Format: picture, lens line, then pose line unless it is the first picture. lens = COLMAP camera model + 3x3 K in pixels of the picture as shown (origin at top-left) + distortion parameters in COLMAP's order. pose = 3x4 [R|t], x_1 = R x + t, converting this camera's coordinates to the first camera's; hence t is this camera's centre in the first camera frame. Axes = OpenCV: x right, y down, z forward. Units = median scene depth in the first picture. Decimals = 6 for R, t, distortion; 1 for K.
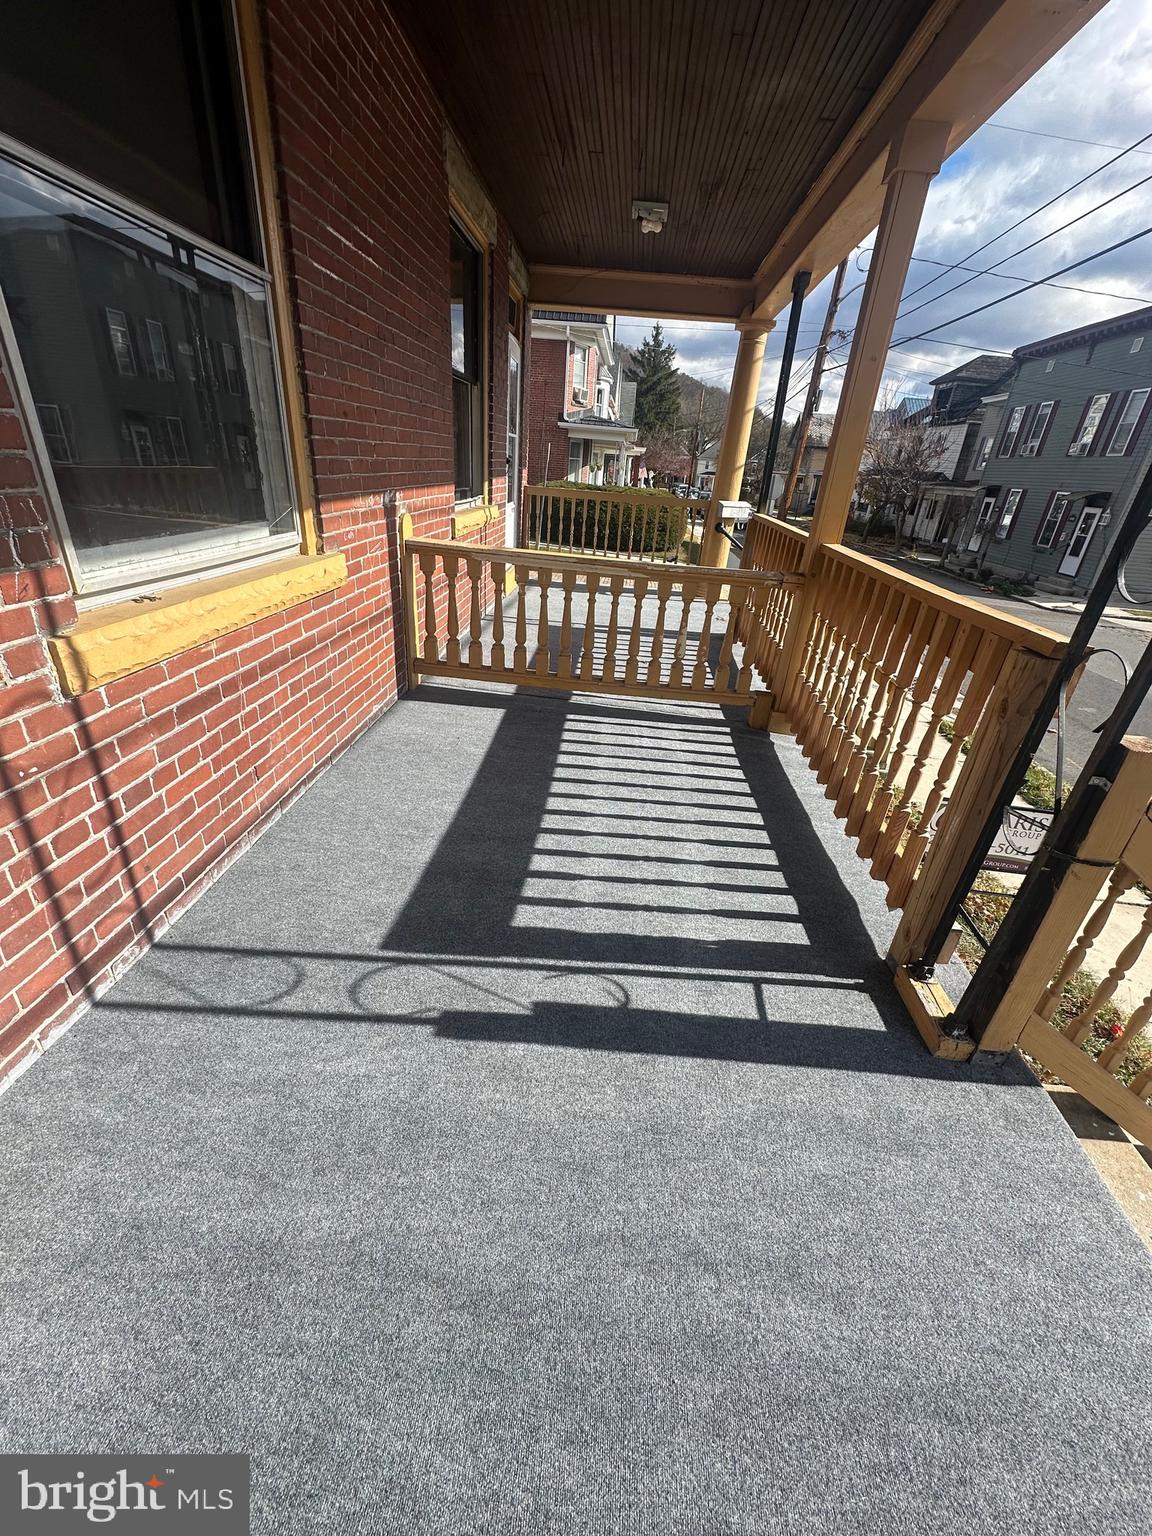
lens RADIAL K [[608.2, 0, 576.0], [0, 608.2, 768.5], [0, 0, 1]] dist [-0.008759, 0.002447]
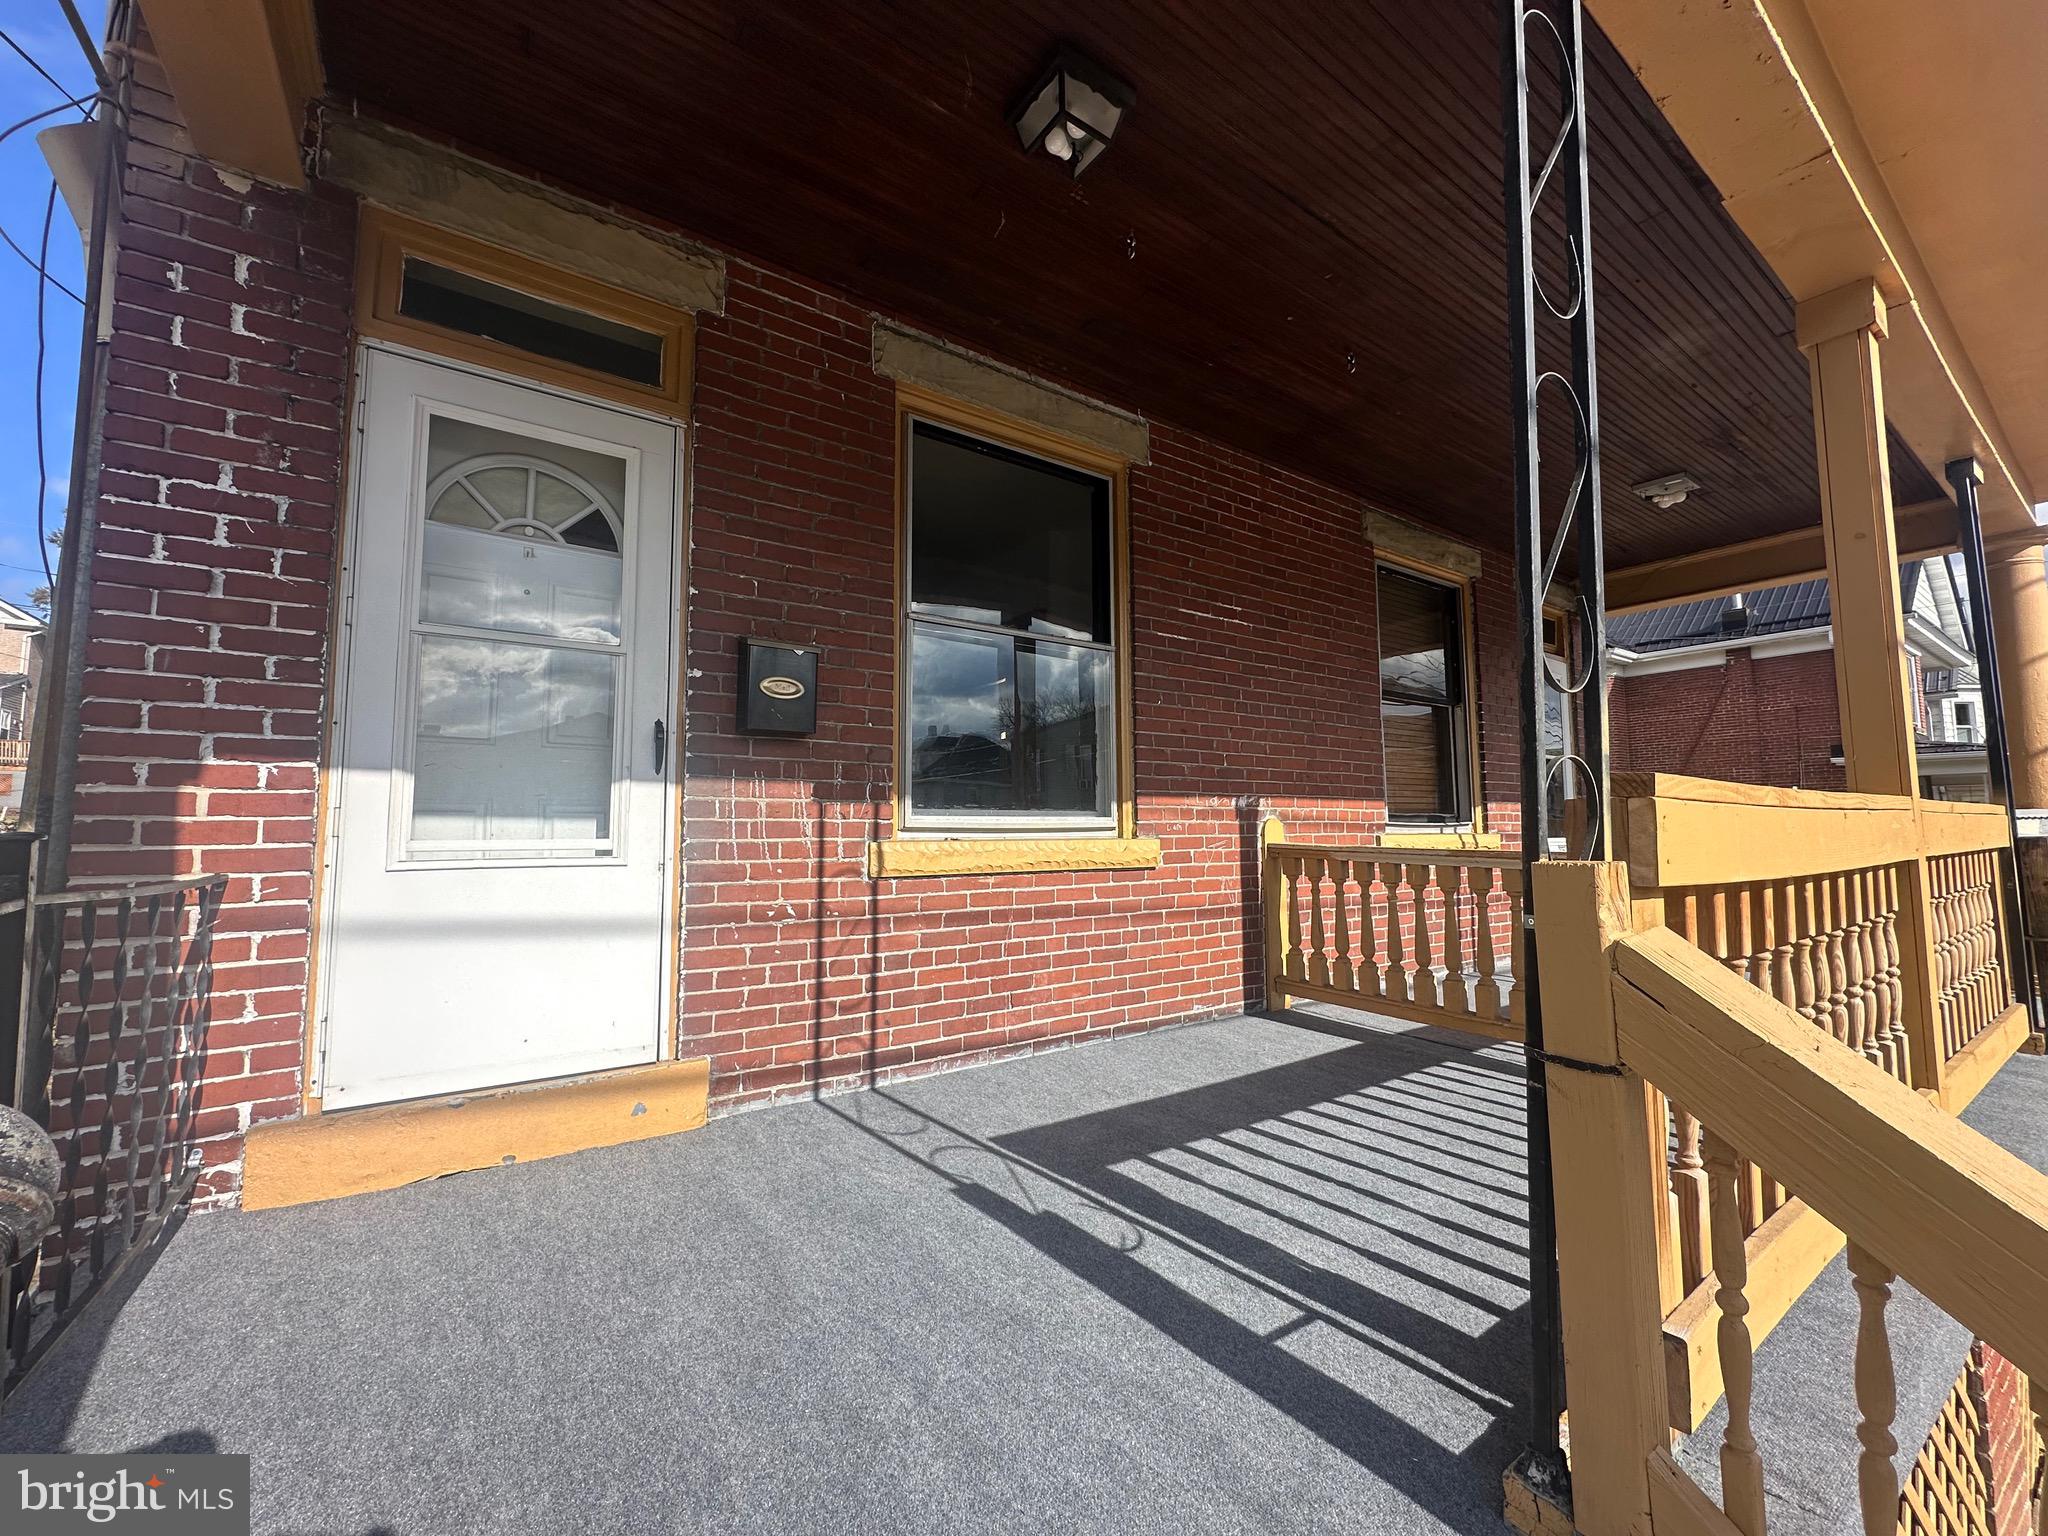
lens RADIAL K [[810.9, 0, 1025.3], [0, 810.9, 768.0], [0, 0, 1]] dist [-0.008759, 0.002447]
pose [[0.637017, -0.133580, -0.759187, 0.850356], [-0.304489, 0.861177, -0.407015, 0.293092], [0.708164, 0.490439, 0.507911, 0.031167]]
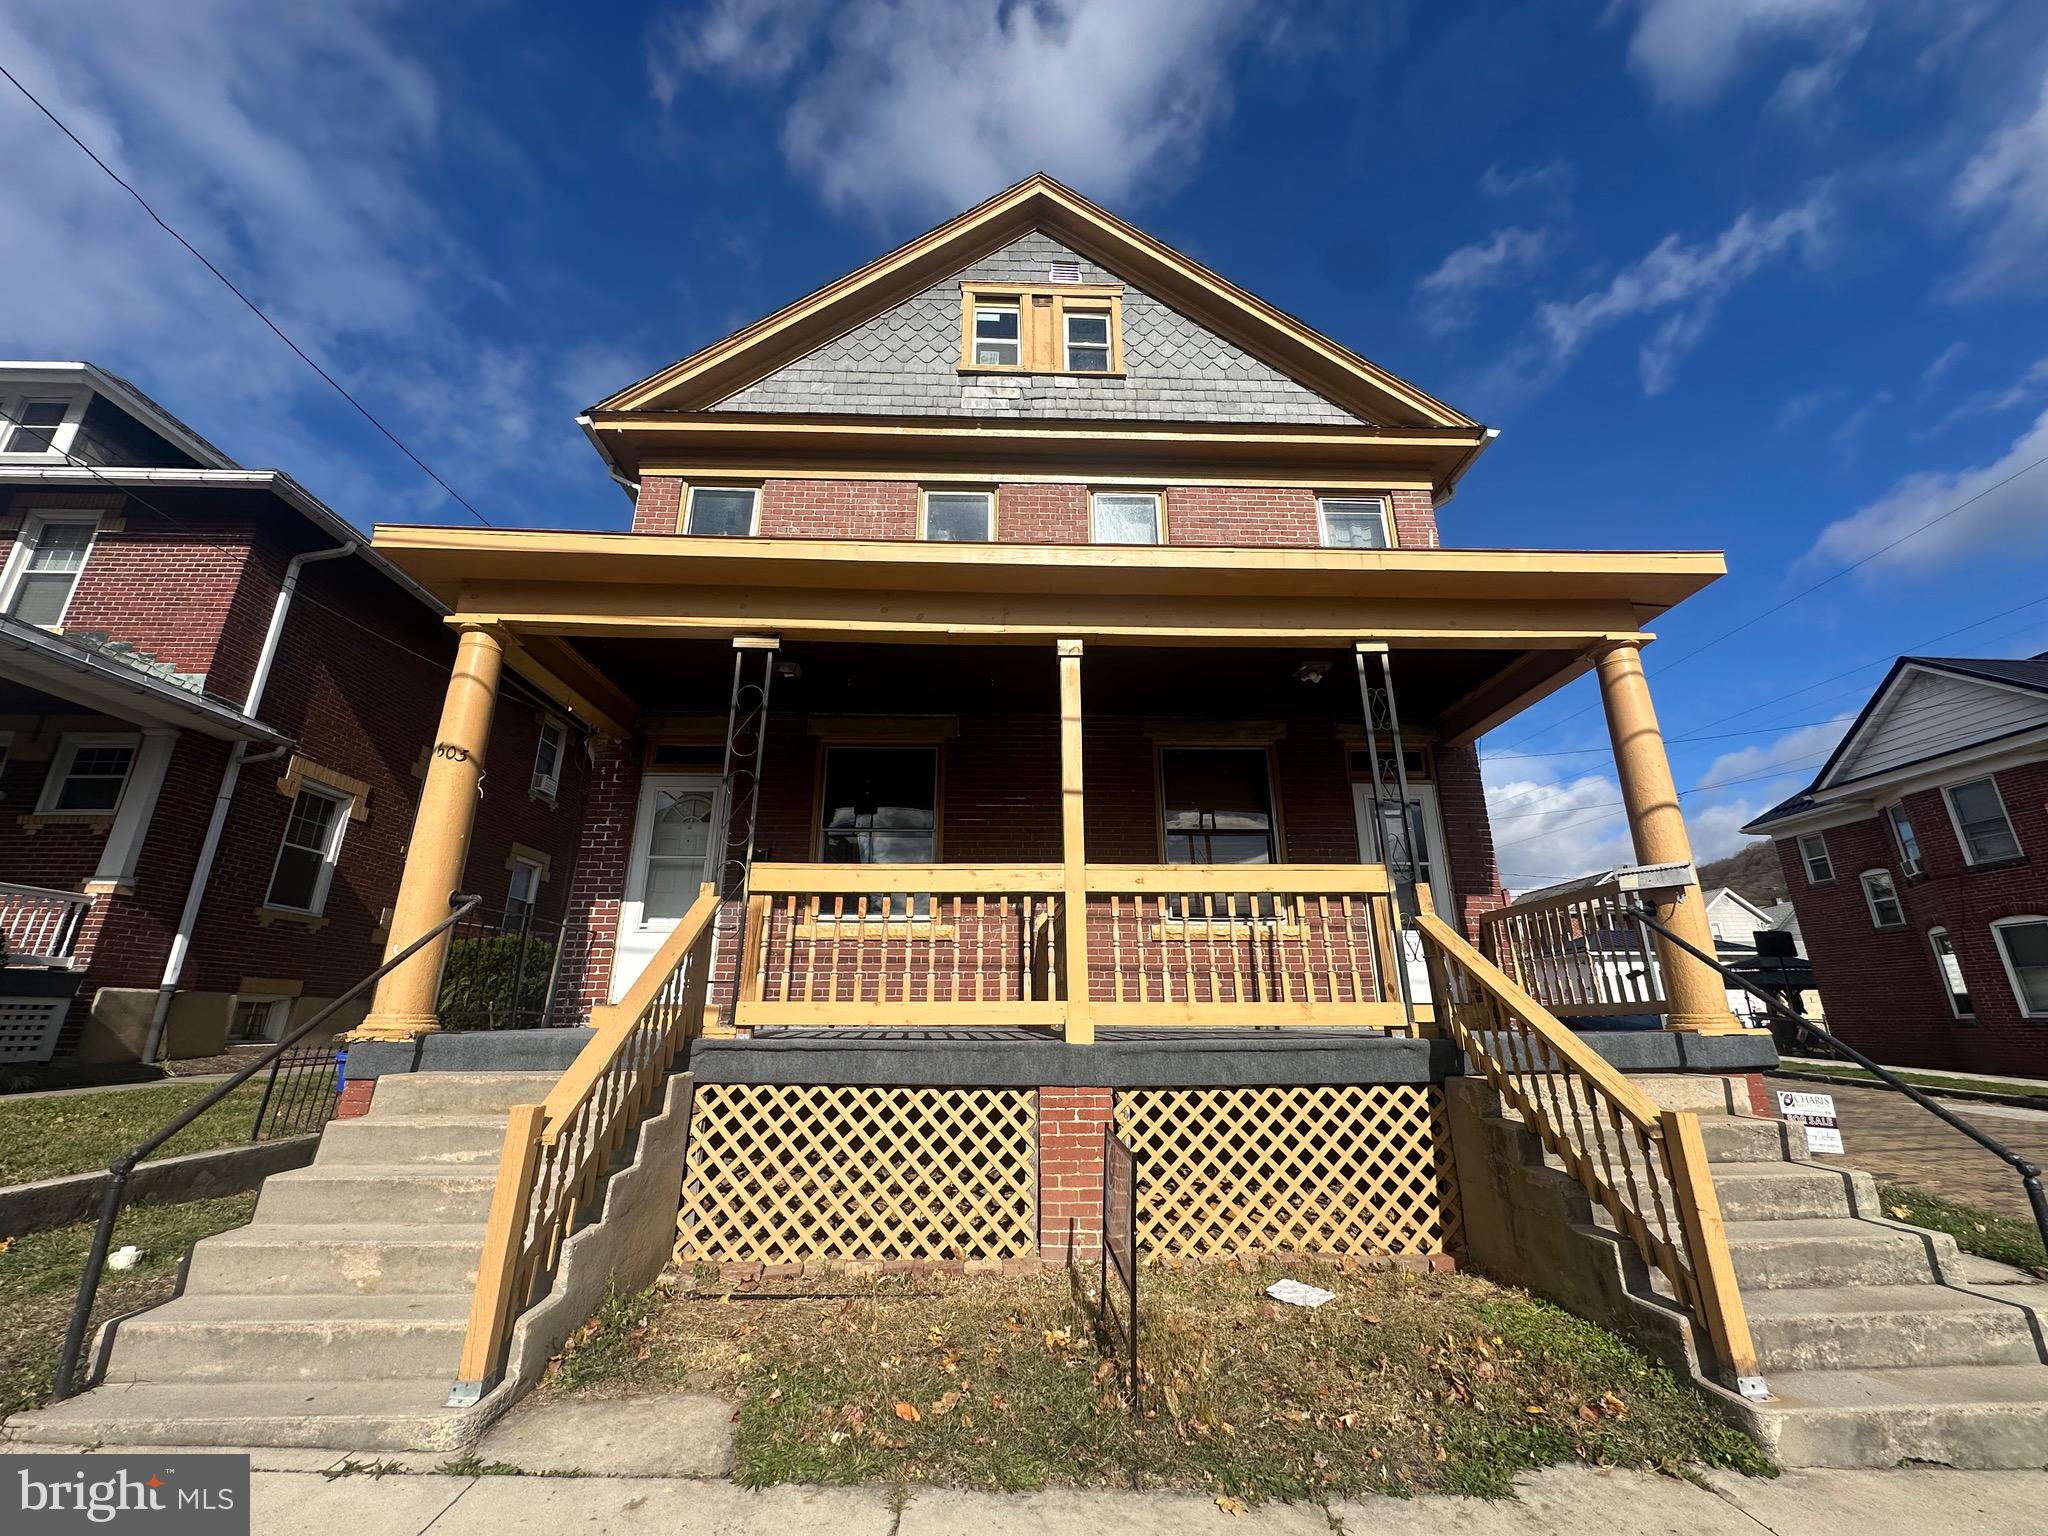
lens RADIAL K [[810.9, 0, 1023.2], [0, 810.9, 769.2], [0, 0, 1]] dist [-0.008759, 0.002447]
pose [[0.123492, -0.369865, -0.920842, 3.523485], [-0.440016, 0.811325, -0.384886, 0.262838], [0.889458, 0.452716, -0.062554, 1.650593]]
